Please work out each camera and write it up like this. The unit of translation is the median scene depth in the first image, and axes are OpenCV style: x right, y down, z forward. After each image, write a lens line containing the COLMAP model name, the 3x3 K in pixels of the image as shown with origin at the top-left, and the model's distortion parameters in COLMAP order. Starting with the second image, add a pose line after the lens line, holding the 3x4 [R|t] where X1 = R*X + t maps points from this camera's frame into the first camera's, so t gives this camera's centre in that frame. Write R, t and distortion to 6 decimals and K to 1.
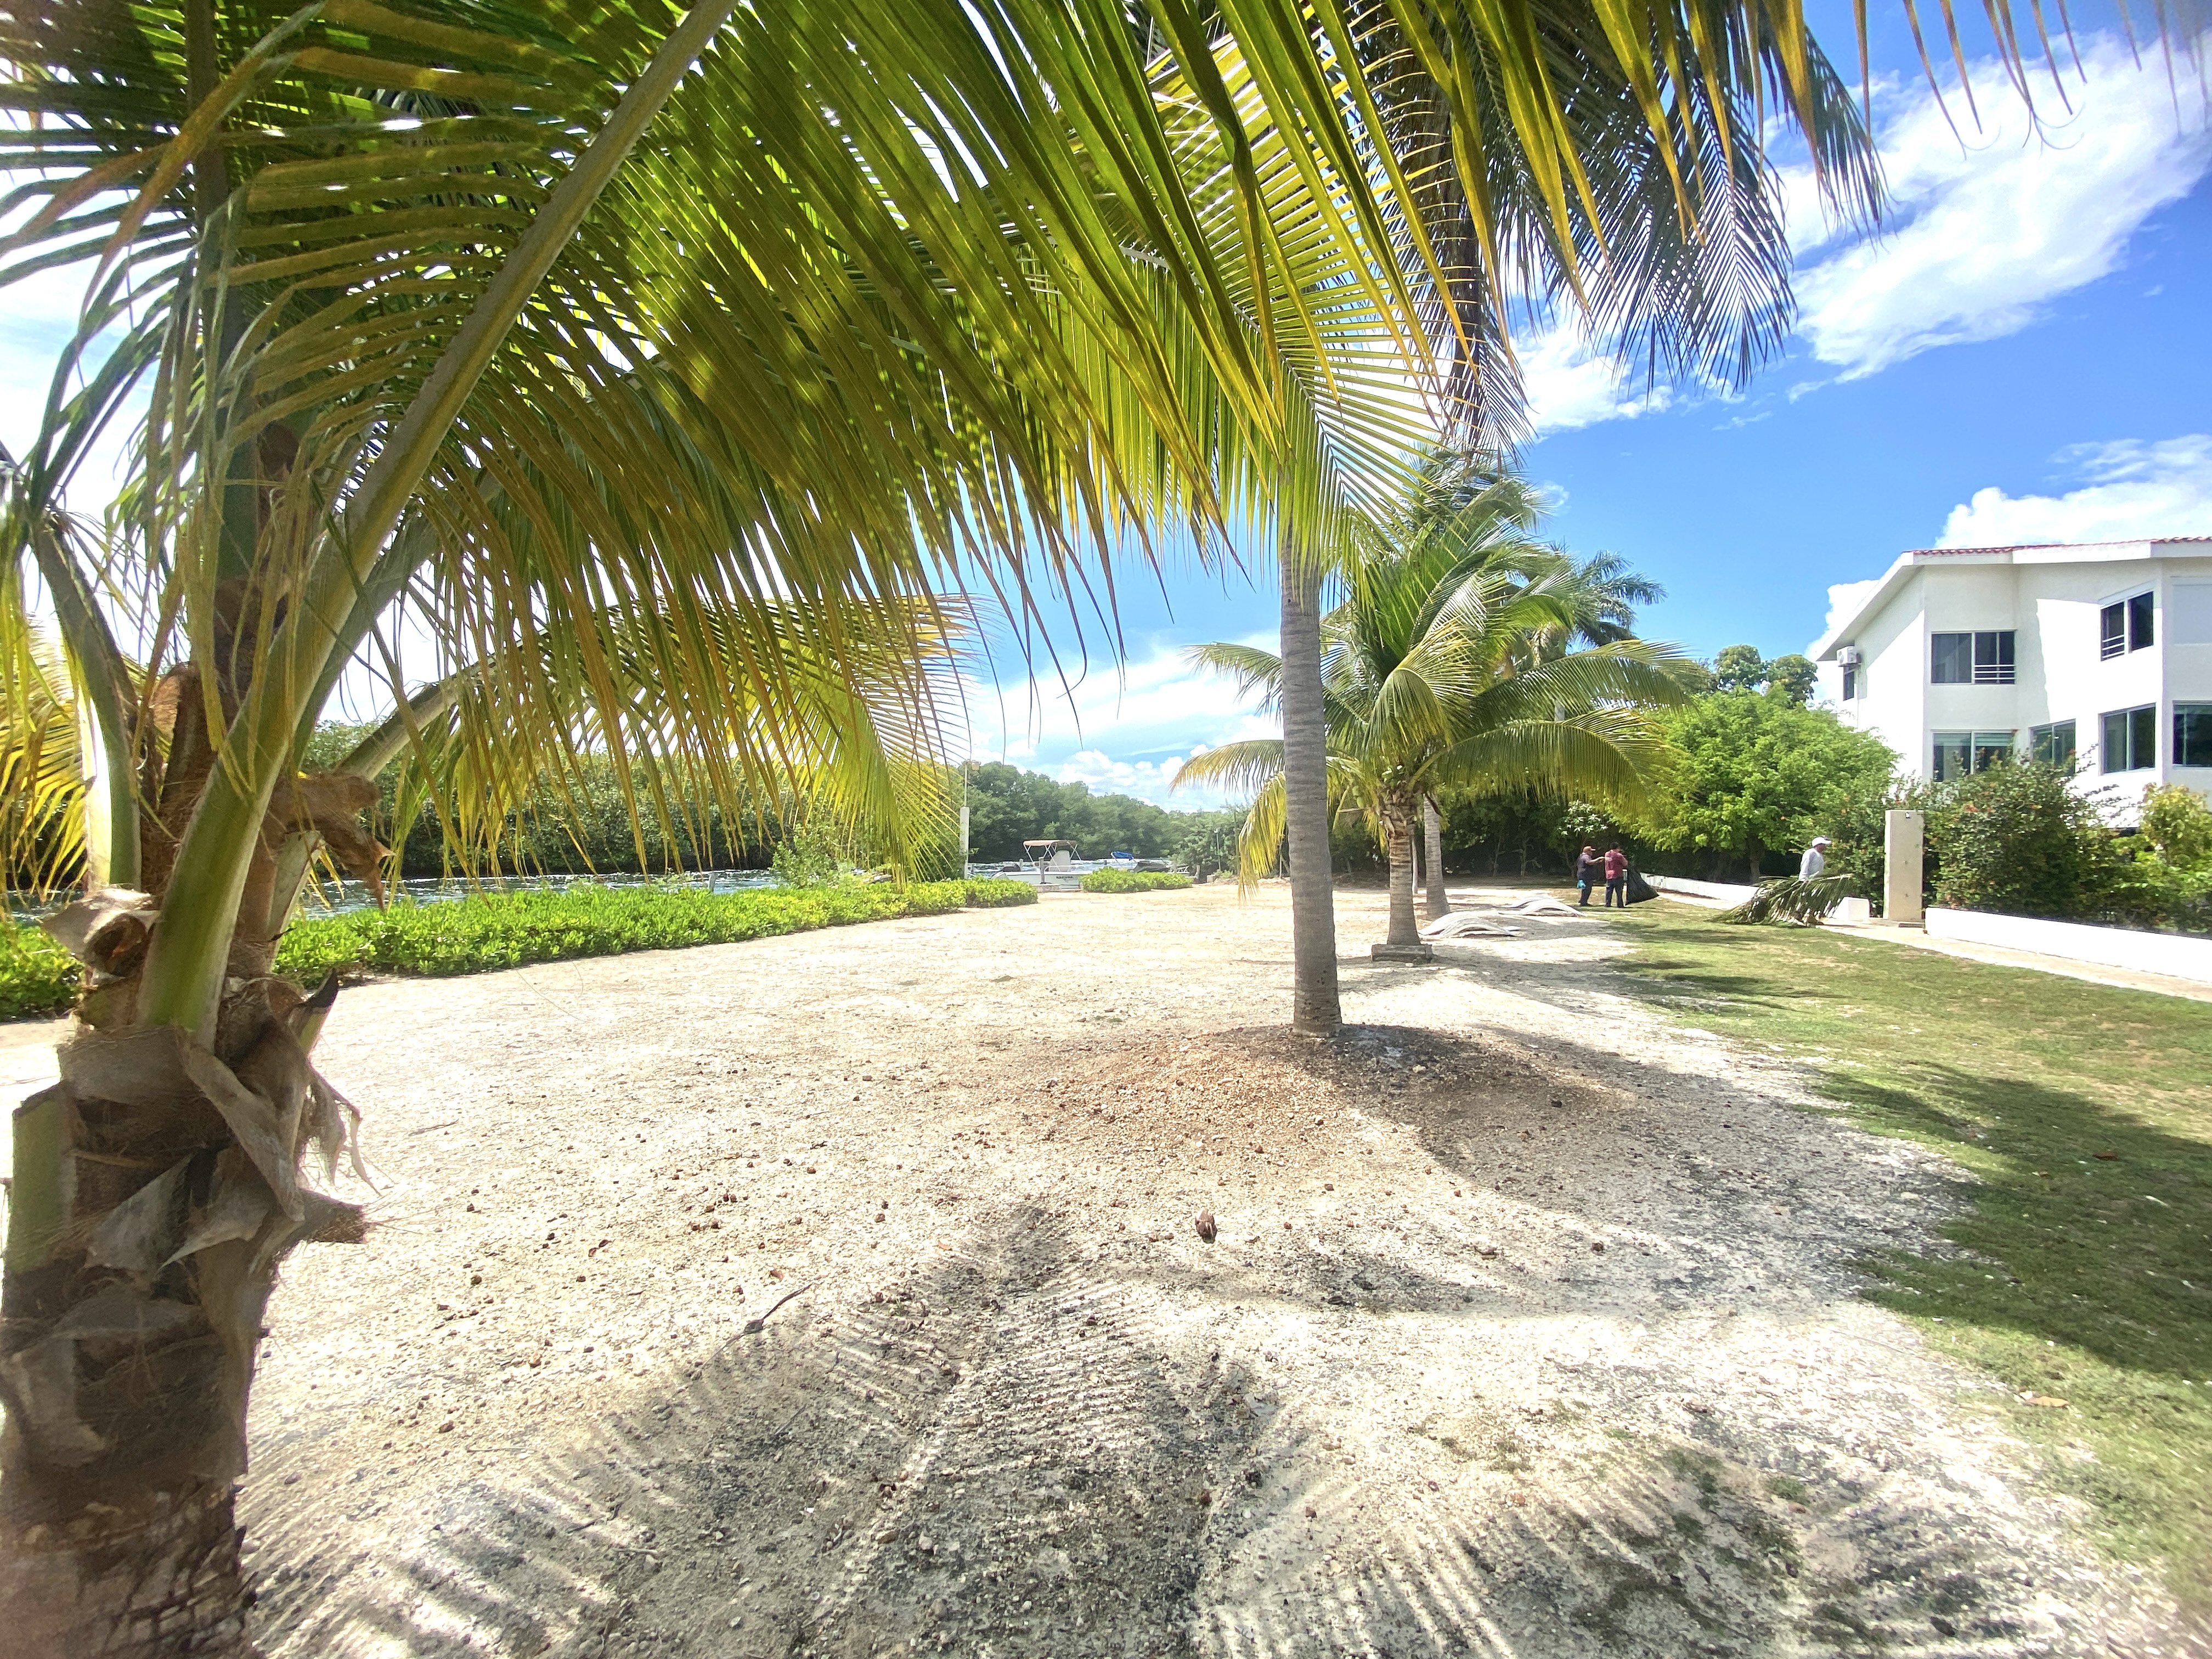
lens RADIAL K [[875.2, 0, 1106.0], [0, 875.2, 829.5], [0, 0, 1]] dist [0.024270, -0.016914]
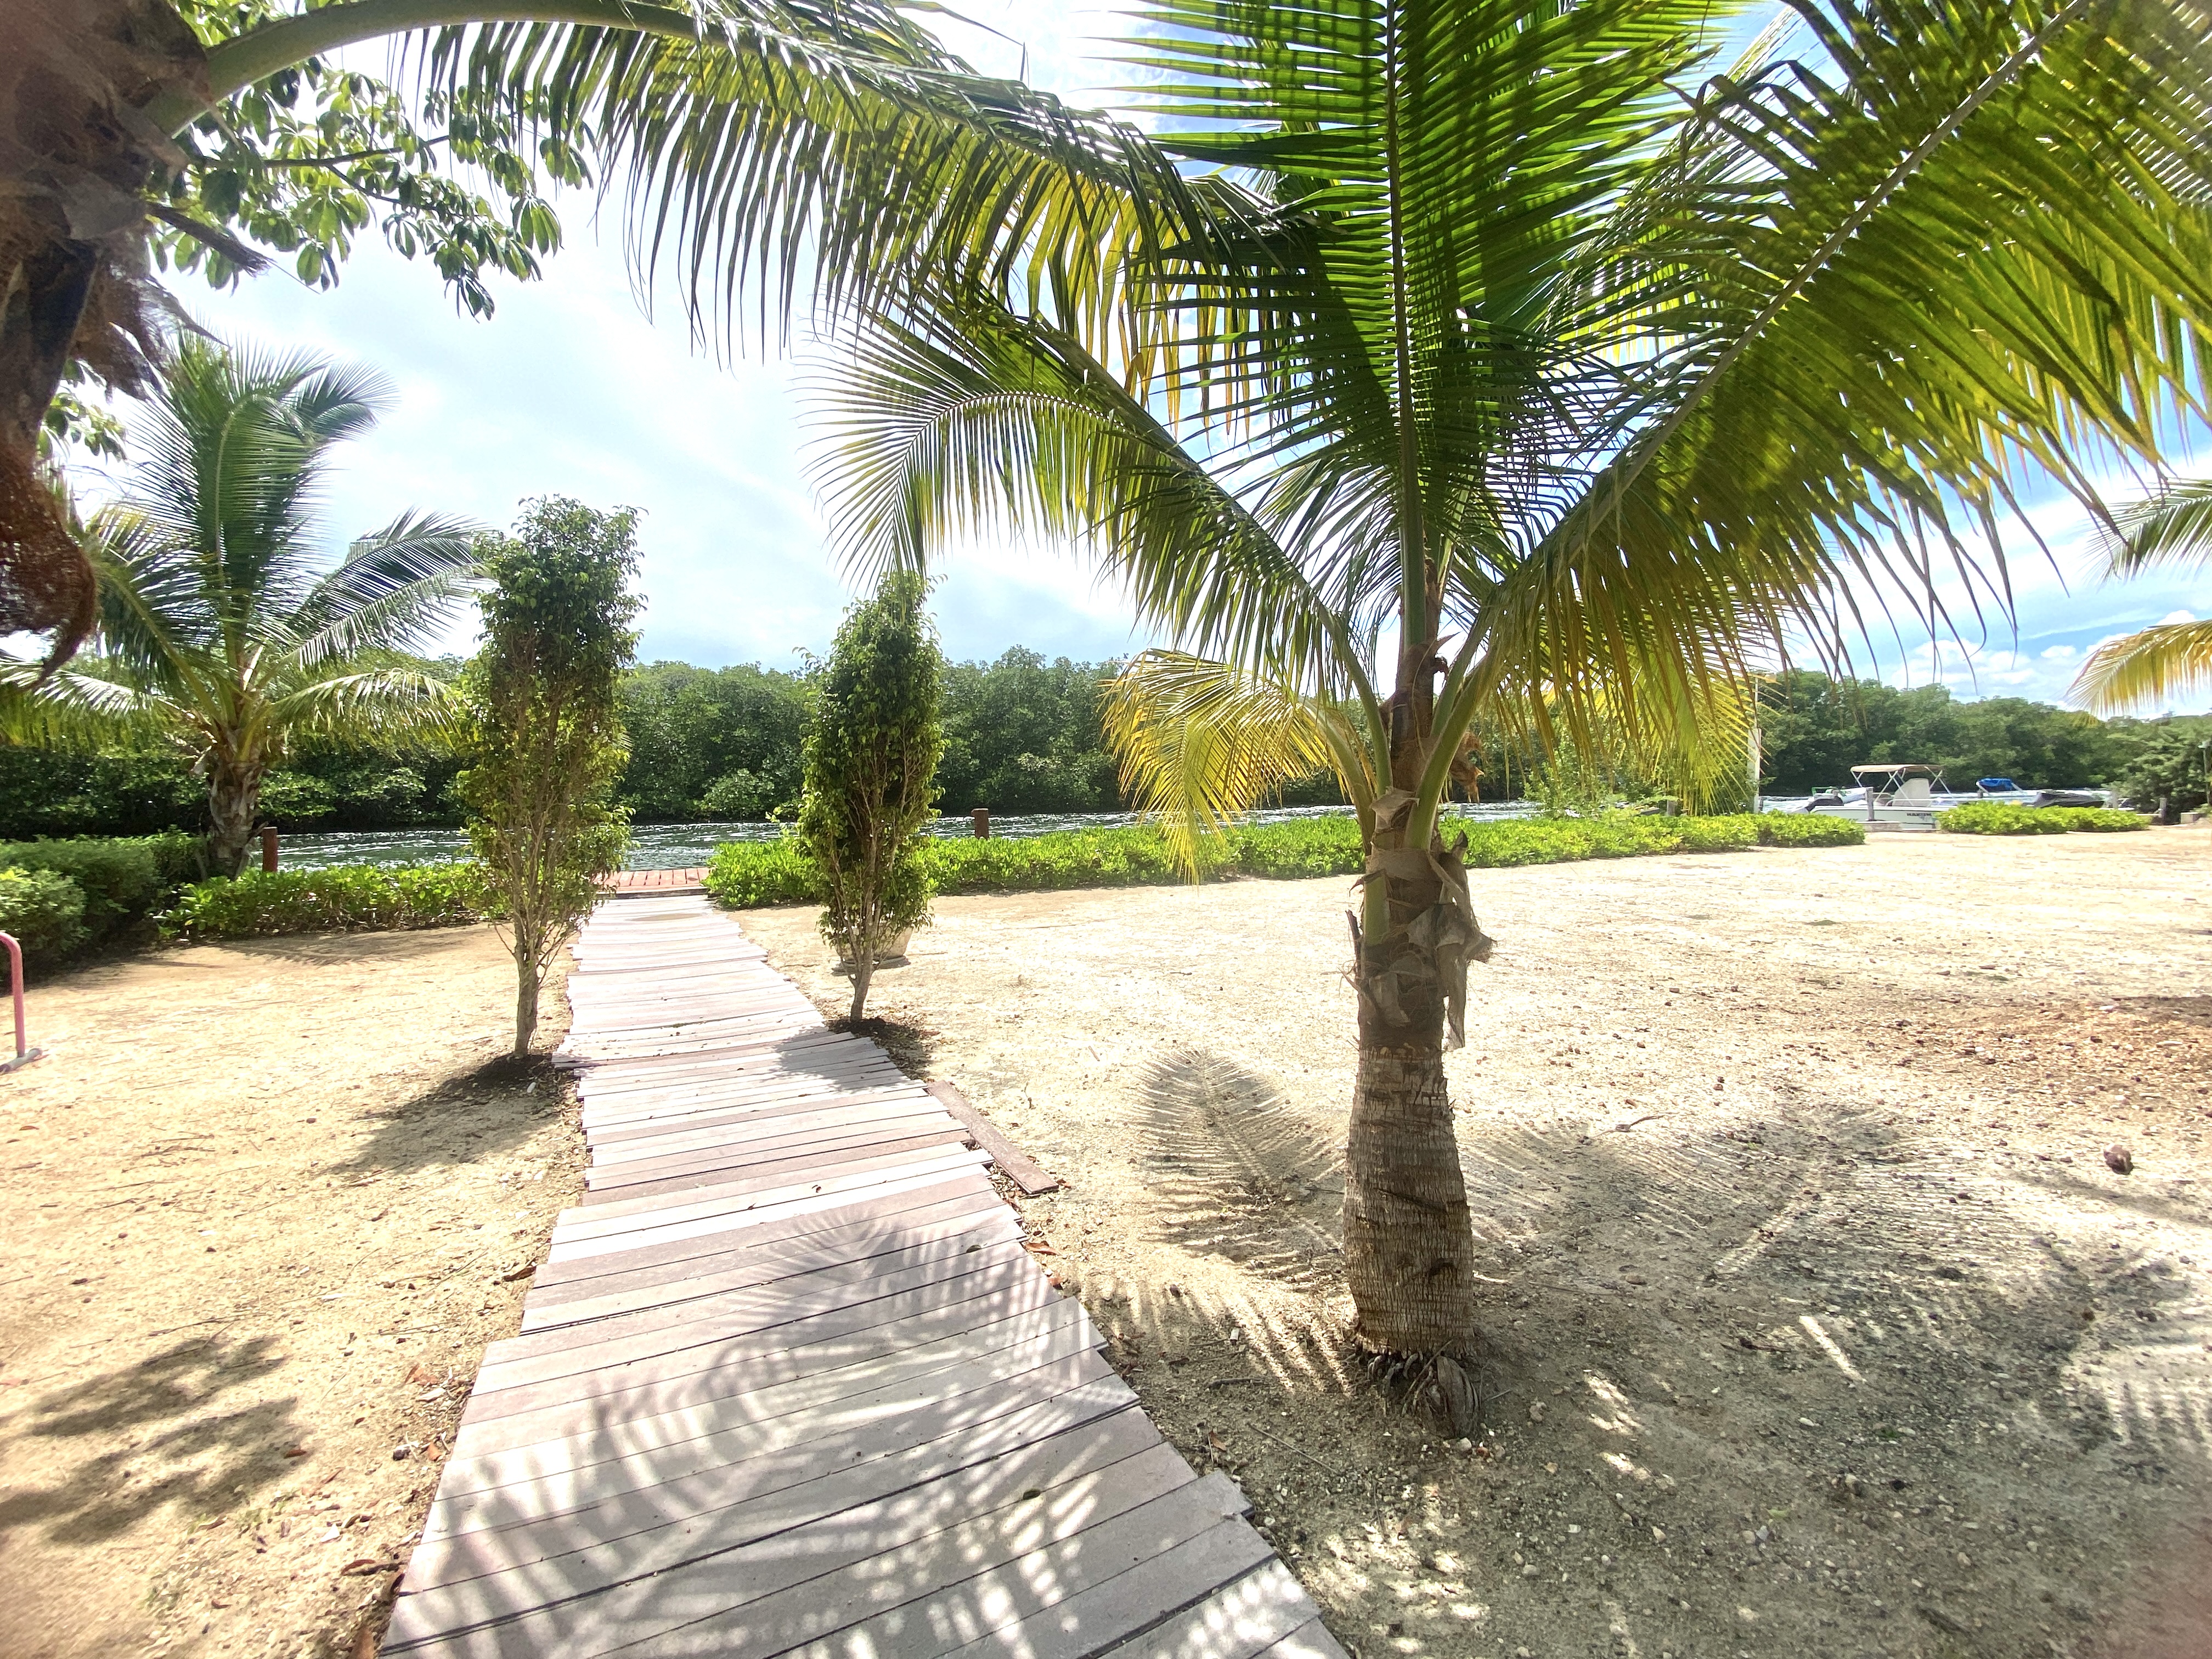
lens RADIAL K [[875.2, 0, 1106.0], [0, 875.2, 829.5], [0, 0, 1]] dist [0.024270, -0.016914]
pose [[0.710687, 0.027584, -0.702968, -0.004120], [0.026284, 0.997492, 0.065713, -0.003766], [0.703017, -0.065178, 0.708180, -0.129917]]
